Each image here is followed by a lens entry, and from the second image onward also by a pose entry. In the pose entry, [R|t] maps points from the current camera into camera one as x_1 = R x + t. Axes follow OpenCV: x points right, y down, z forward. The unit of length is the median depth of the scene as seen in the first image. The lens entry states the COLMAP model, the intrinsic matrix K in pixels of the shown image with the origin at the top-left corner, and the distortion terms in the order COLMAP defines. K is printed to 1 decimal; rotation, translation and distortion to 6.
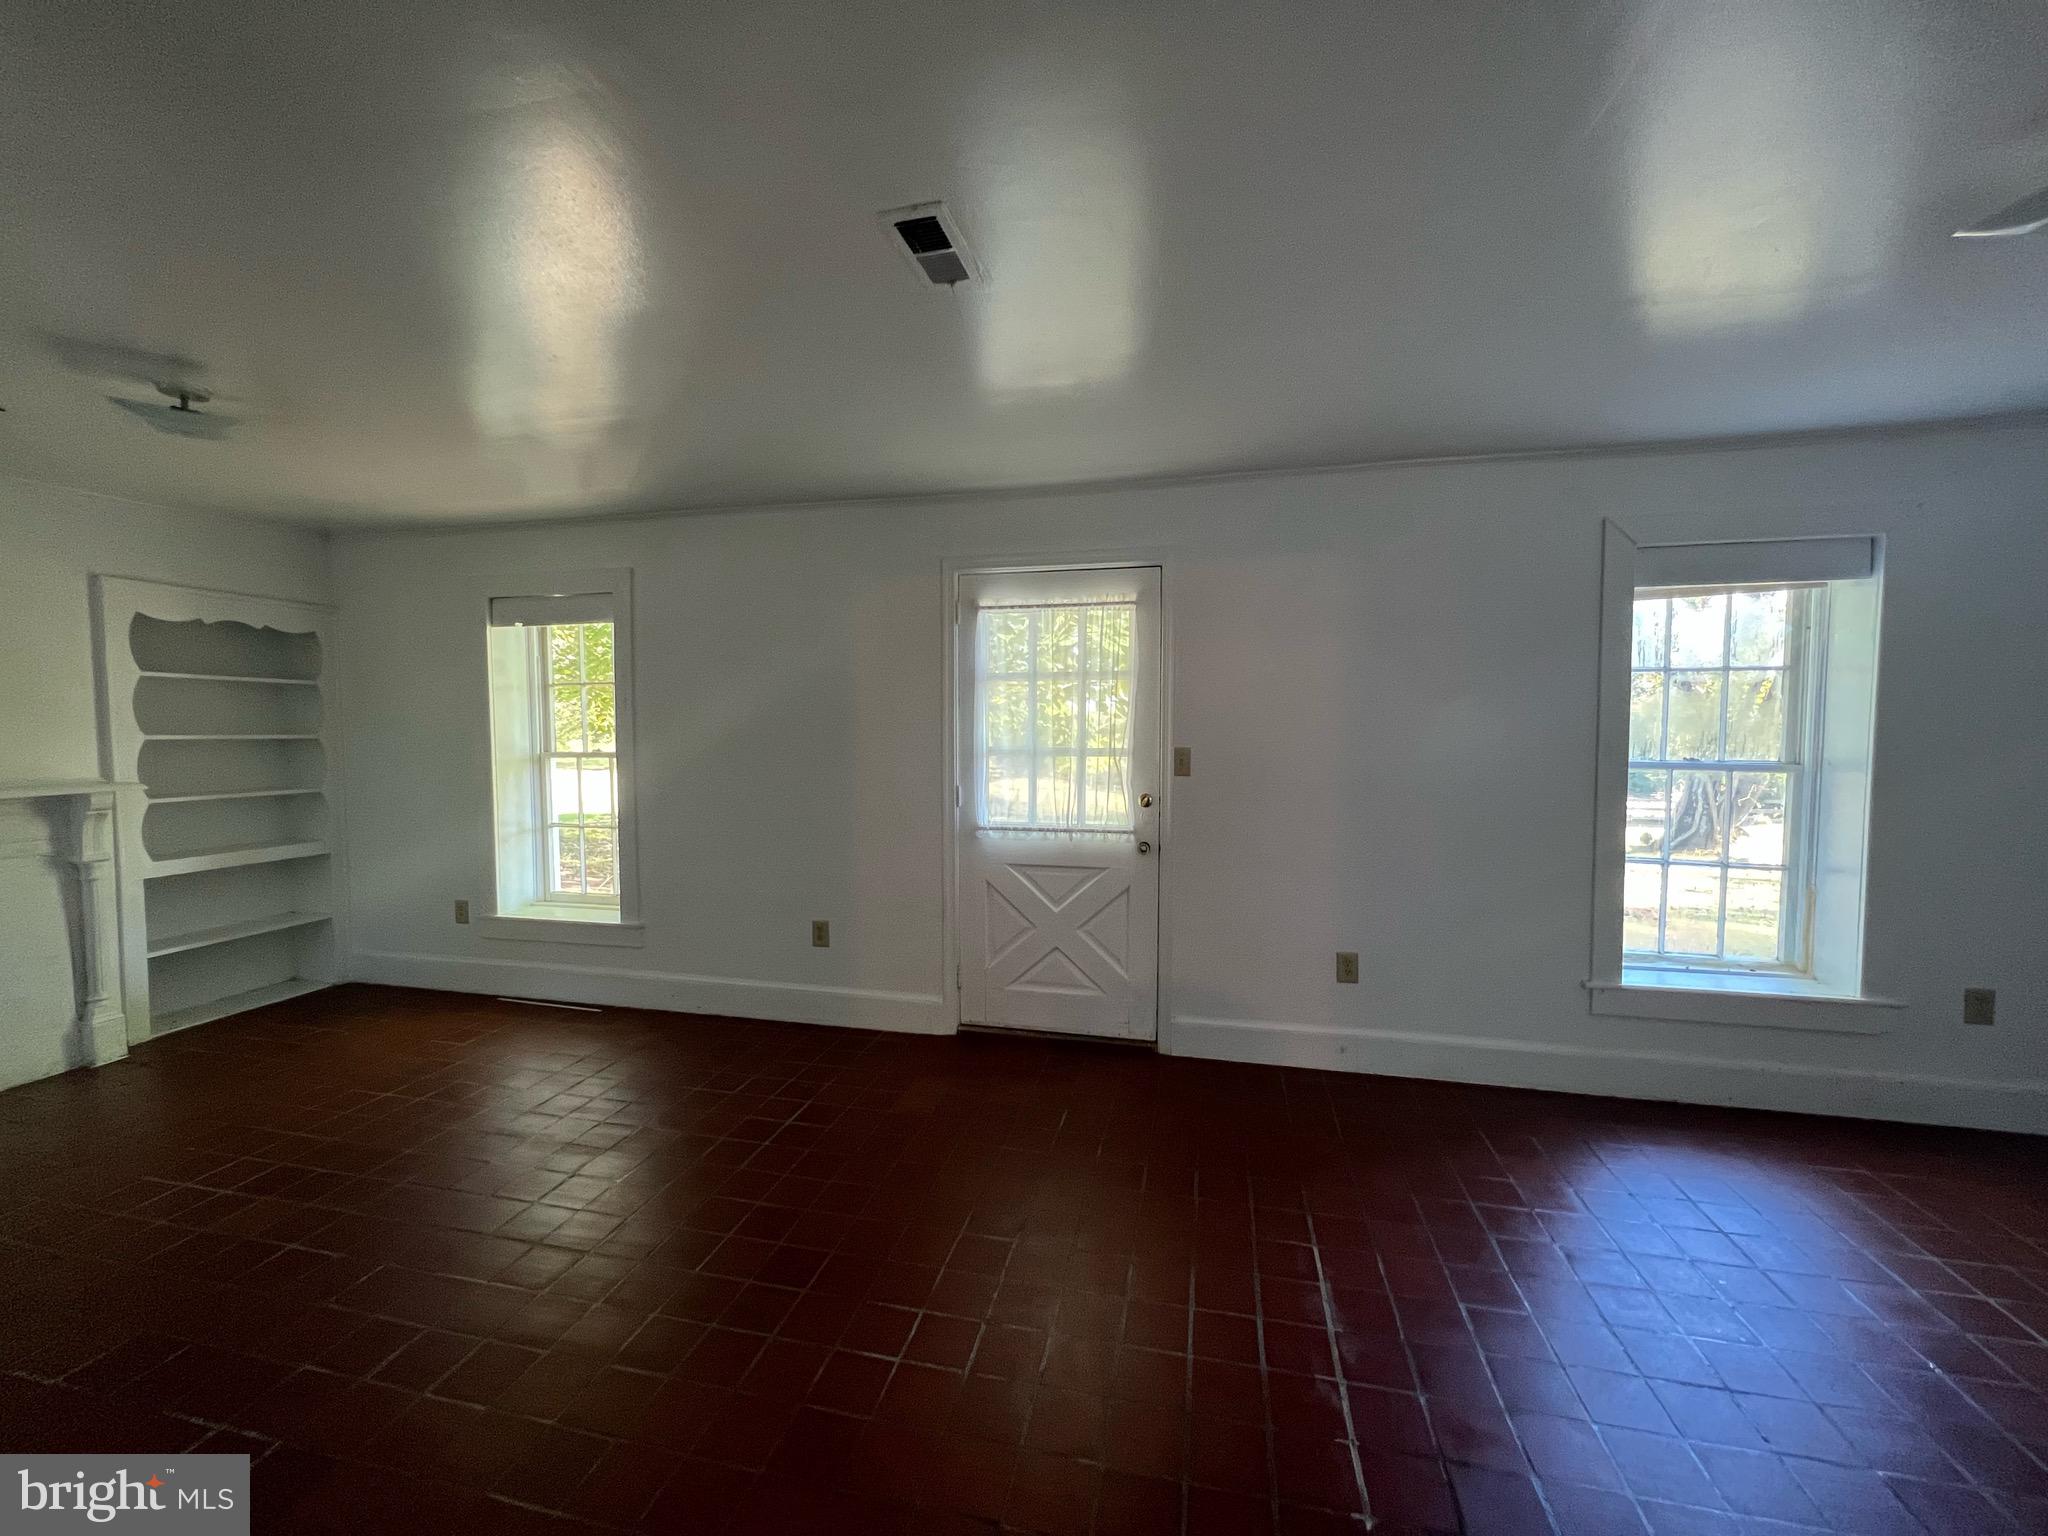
lens RADIAL K [[819.7, 0, 1021.1], [0, 819.7, 763.2], [0, 0, 1]] dist [0.000274, 0.000455]
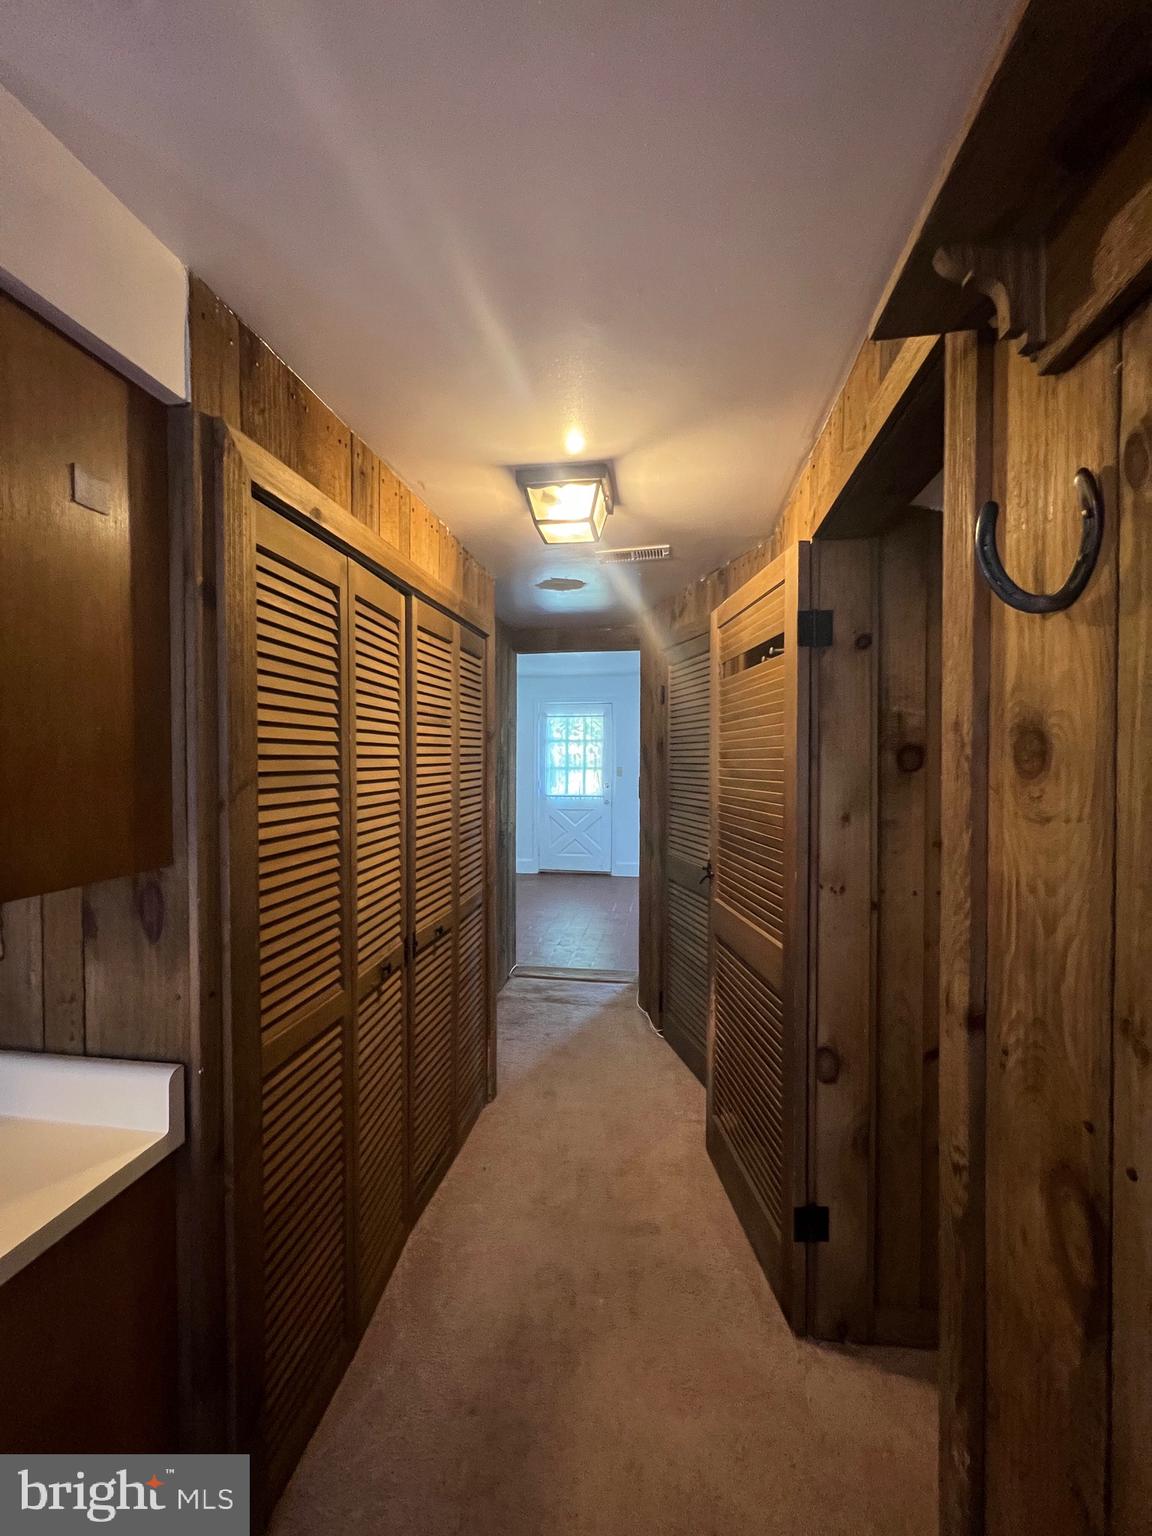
lens RADIAL K [[614.8, 0, 577.4], [0, 614.8, 764.0], [0, 0, 1]] dist [0.000274, 0.000455]
pose [[0.997612, 0.001888, 0.069046, -0.096965], [0.000923, 0.999173, -0.040663, 0.059105], [-0.069065, 0.040629, 0.996784, -1.116980]]
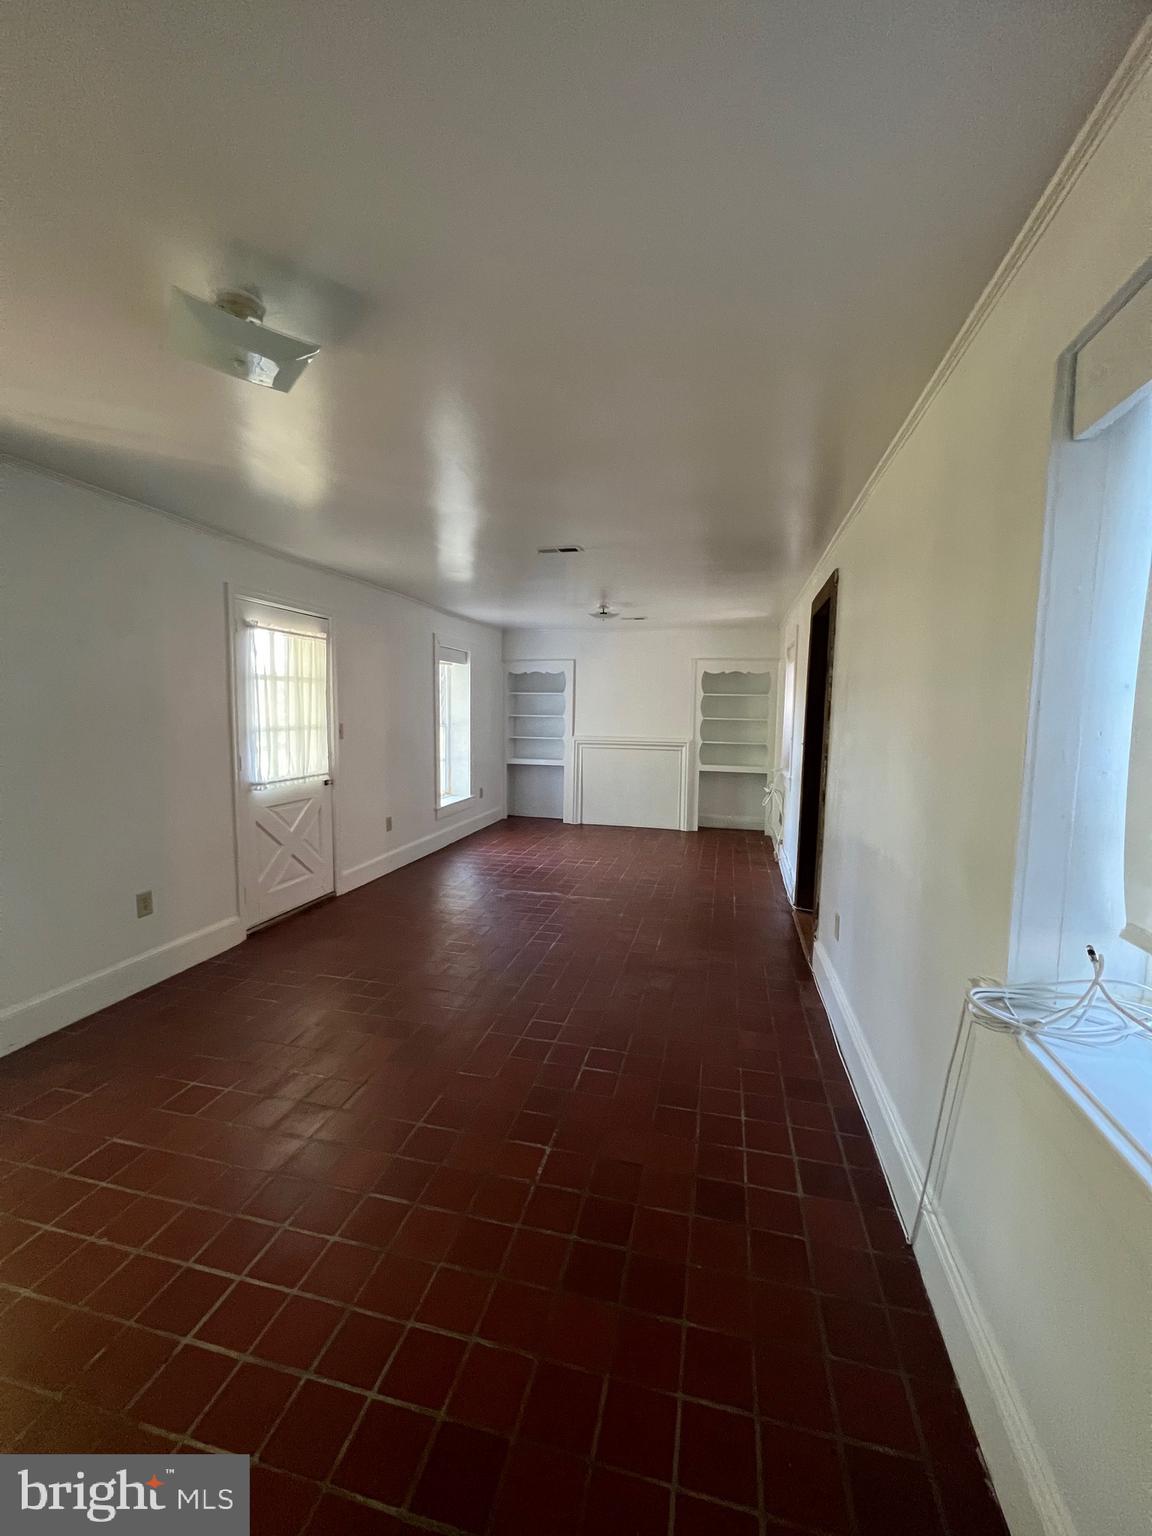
lens RADIAL K [[614.8, 0, 577.4], [0, 614.8, 764.0], [0, 0, 1]] dist [0.000274, 0.000455]
pose [[0.008574, -0.087835, 0.996098, -1.146625], [0.032695, 0.995627, 0.087512, -0.031081], [-0.999429, 0.031817, 0.011409, 0.463520]]
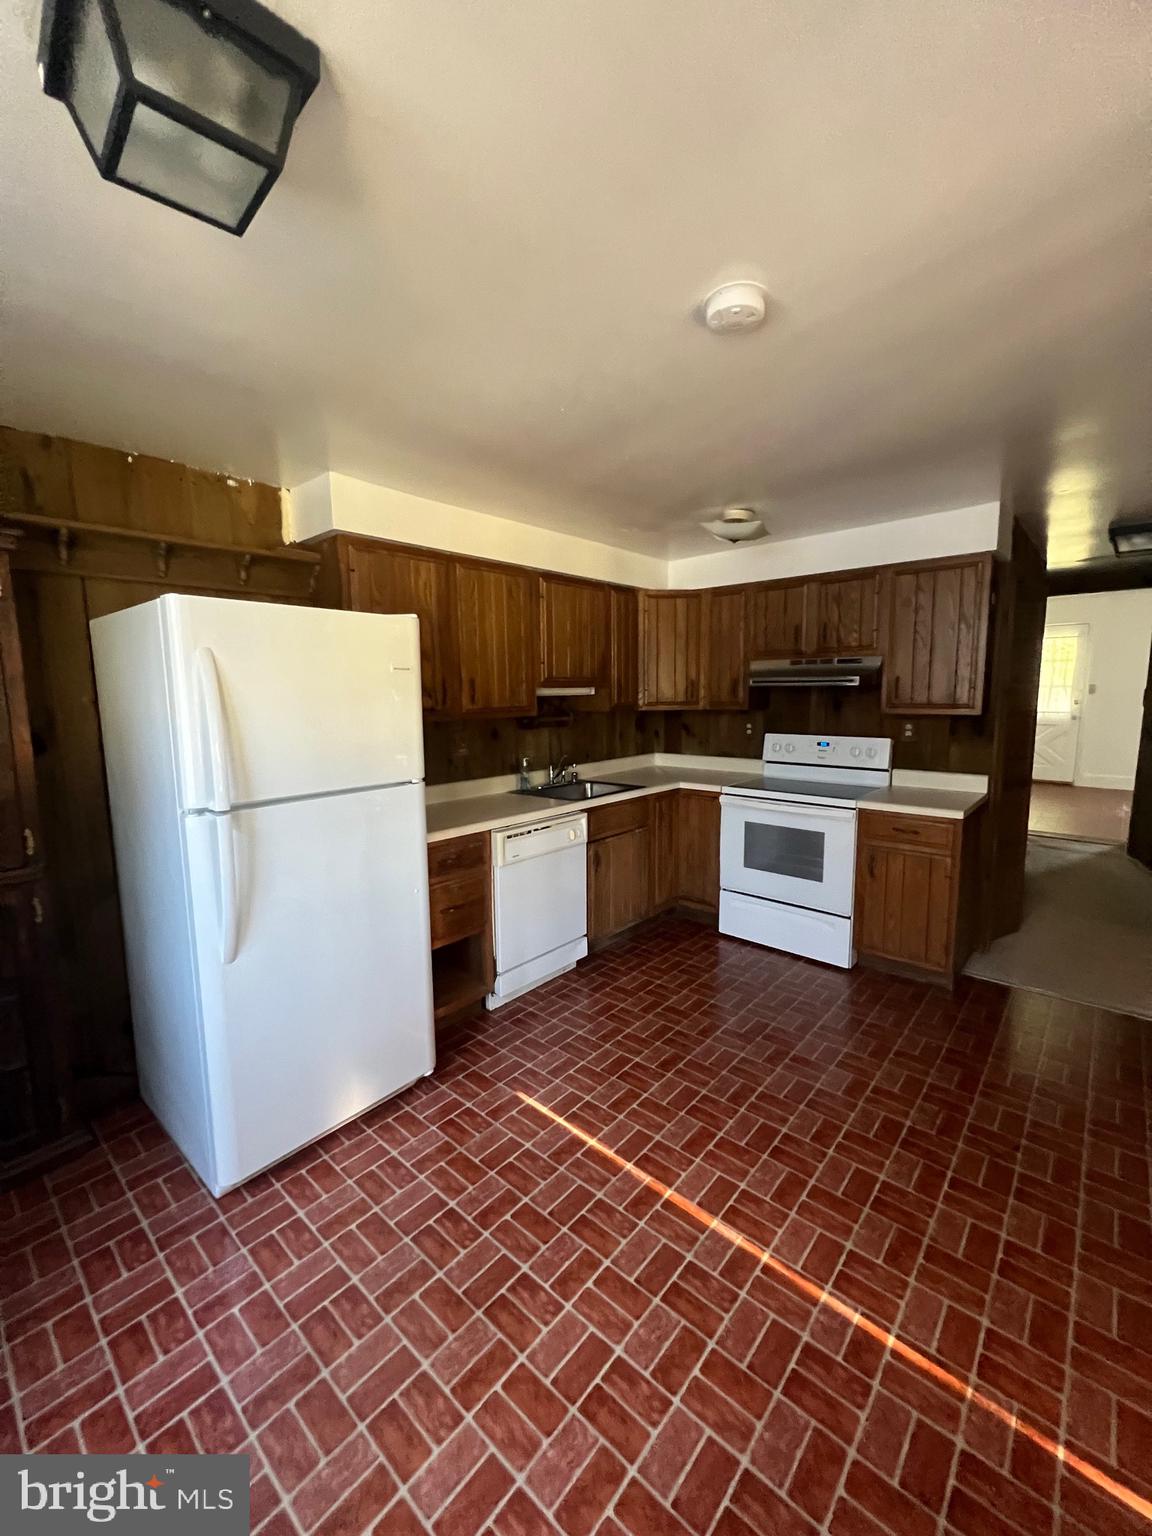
lens RADIAL K [[614.8, 0, 577.4], [0, 614.8, 764.0], [0, 0, 1]] dist [0.000274, 0.000455]
pose [[0.875908, 0.054308, -0.479413, -0.365330], [-0.014139, 0.996107, 0.087008, 0.102743], [0.482272, -0.069432, 0.873266, -1.920264]]
